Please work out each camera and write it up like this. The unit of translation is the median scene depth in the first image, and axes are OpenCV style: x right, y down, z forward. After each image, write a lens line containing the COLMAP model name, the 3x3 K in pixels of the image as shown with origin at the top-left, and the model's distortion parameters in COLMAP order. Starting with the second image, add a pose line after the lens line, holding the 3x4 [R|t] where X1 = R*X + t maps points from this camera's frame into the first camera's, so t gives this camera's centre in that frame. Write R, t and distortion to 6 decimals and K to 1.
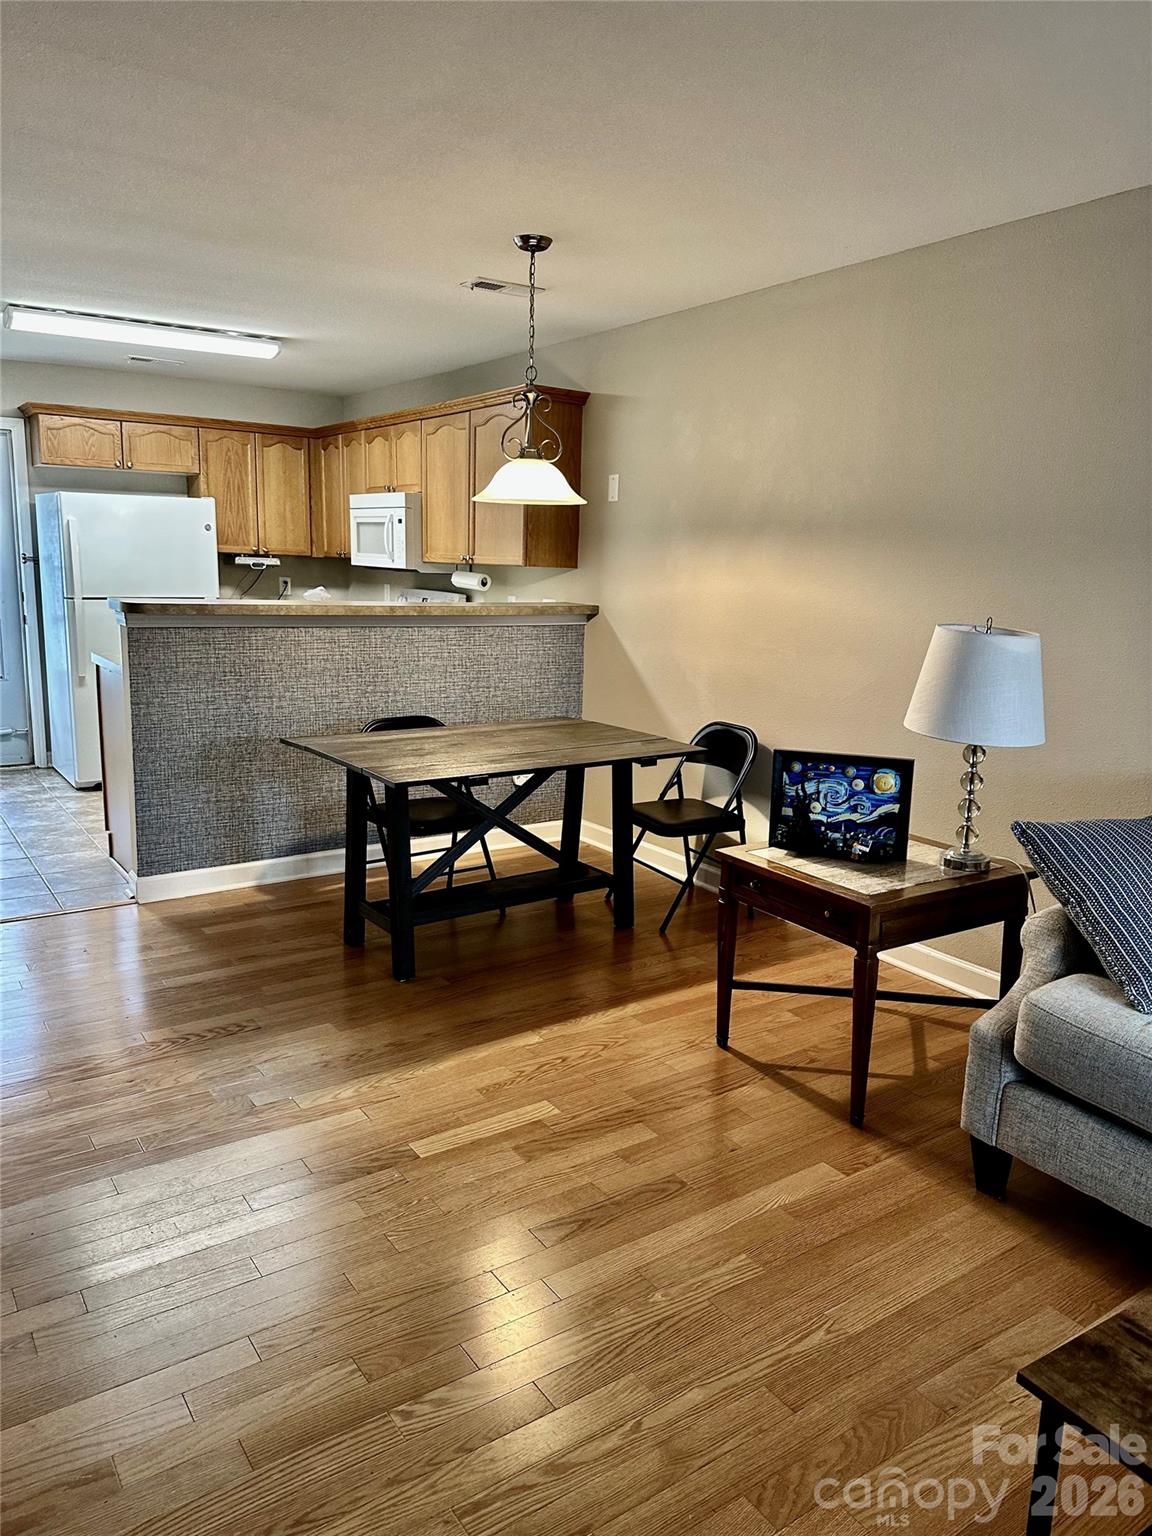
lens RADIAL K [[1064.3, 0, 591.5], [0, 1064.3, 765.4], [0, 0, 1]] dist [-0.039347, -0.019080]
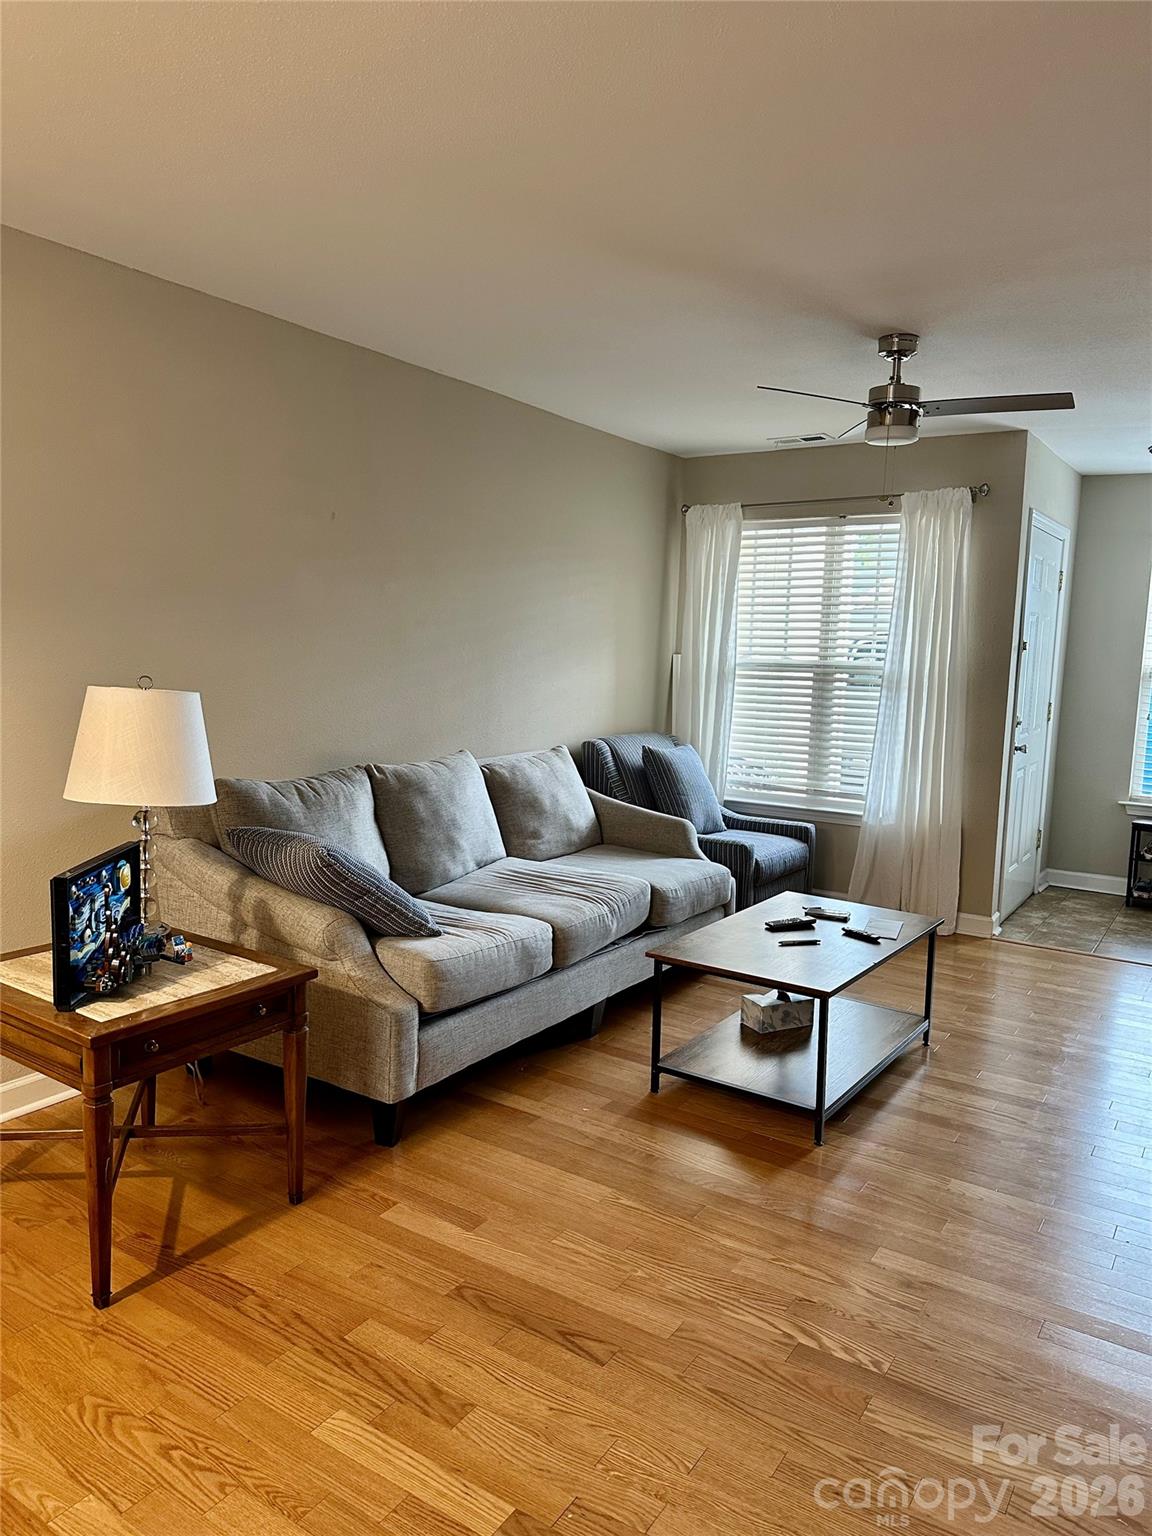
lens RADIAL K [[1064.3, 0, 587.5], [0, 1064.3, 769.2], [0, 0, 1]] dist [-0.039347, -0.019080]
pose [[-0.376587, -0.156130, 0.913130, -0.667394], [0.132939, 0.966385, 0.220061, -0.218538], [-0.916793, 0.204262, -0.343172, 1.014091]]
